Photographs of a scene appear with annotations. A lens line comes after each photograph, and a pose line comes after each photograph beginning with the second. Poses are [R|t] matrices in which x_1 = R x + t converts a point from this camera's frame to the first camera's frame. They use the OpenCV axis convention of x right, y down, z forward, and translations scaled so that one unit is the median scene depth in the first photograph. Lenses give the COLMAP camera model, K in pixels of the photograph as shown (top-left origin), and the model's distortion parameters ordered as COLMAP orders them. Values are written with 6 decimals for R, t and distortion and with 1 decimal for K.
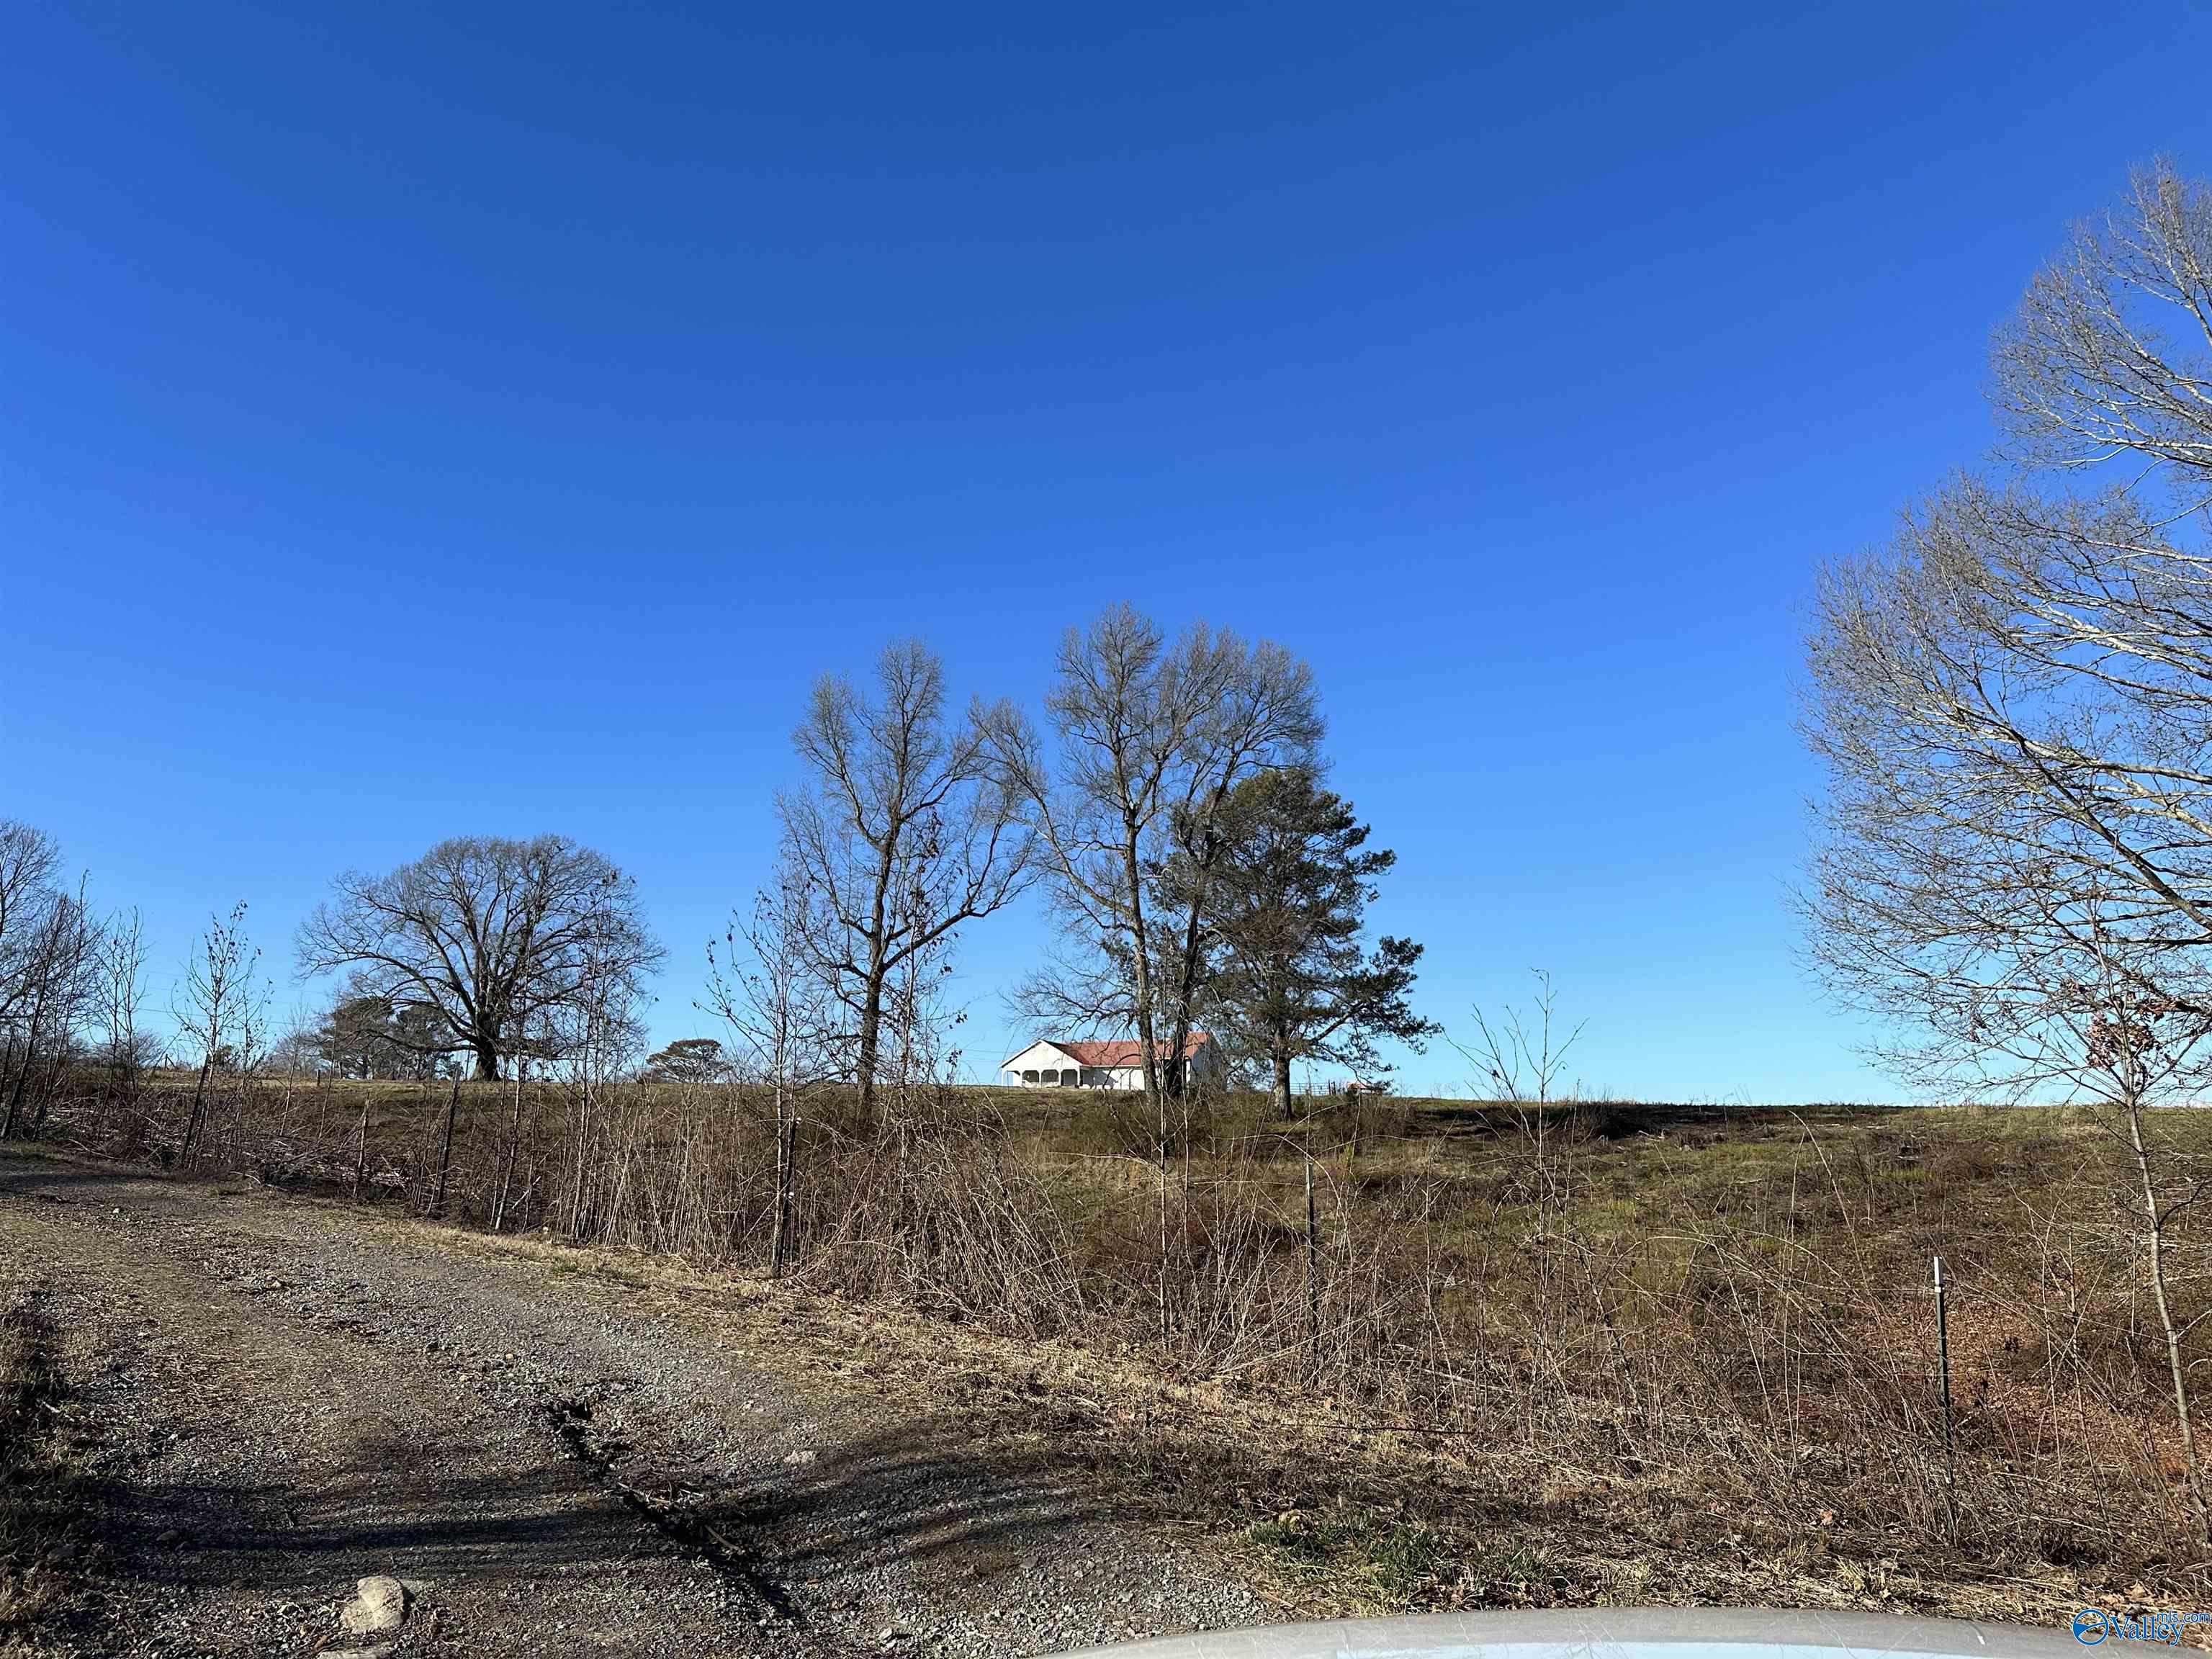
lens RADIAL K [[1546.8, 0, 1105.8], [0, 1546.8, 871.0], [0, 0, 1]] dist [0.193764, -0.000976]
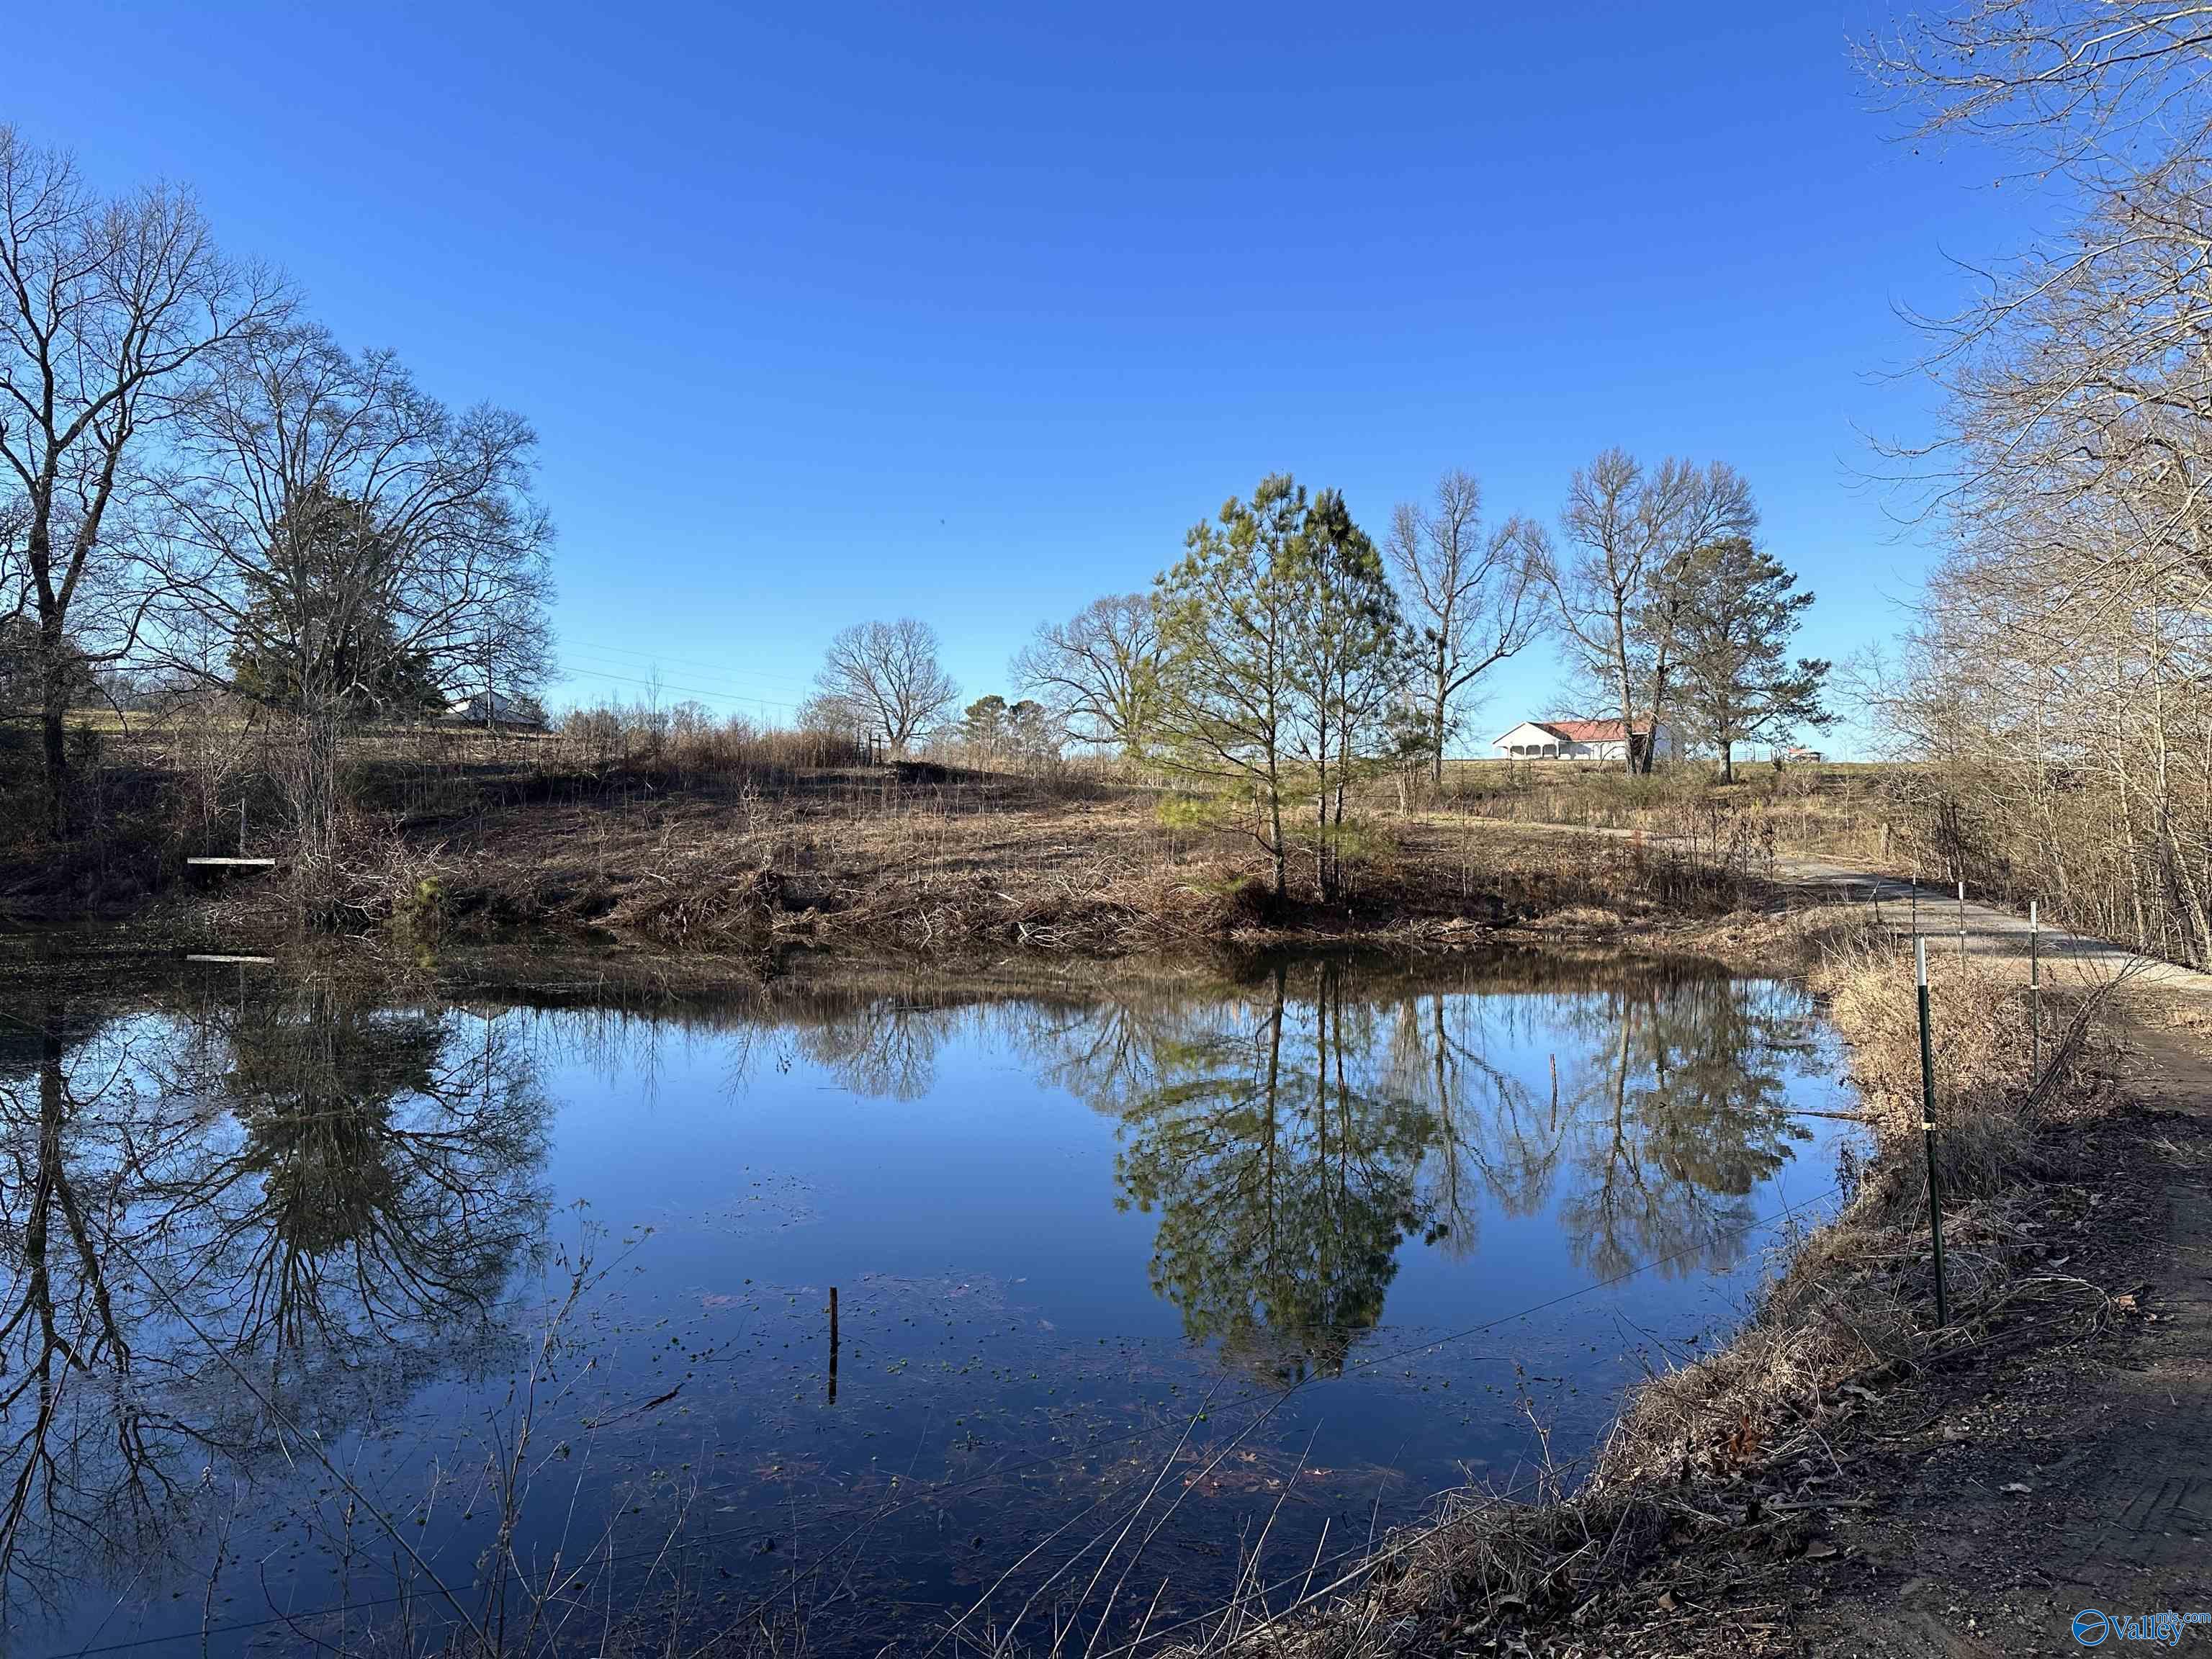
lens RADIAL K [[1529.5, 0, 1111.1], [0, 1529.5, 837.7], [0, 0, 1]] dist [0.126447, -0.140189]
pose [[0.961799, -0.010111, -0.273568, -0.043506], [0.063128, 0.980576, 0.185701, -0.101710], [0.266377, -0.195877, 0.943756, -0.563635]]
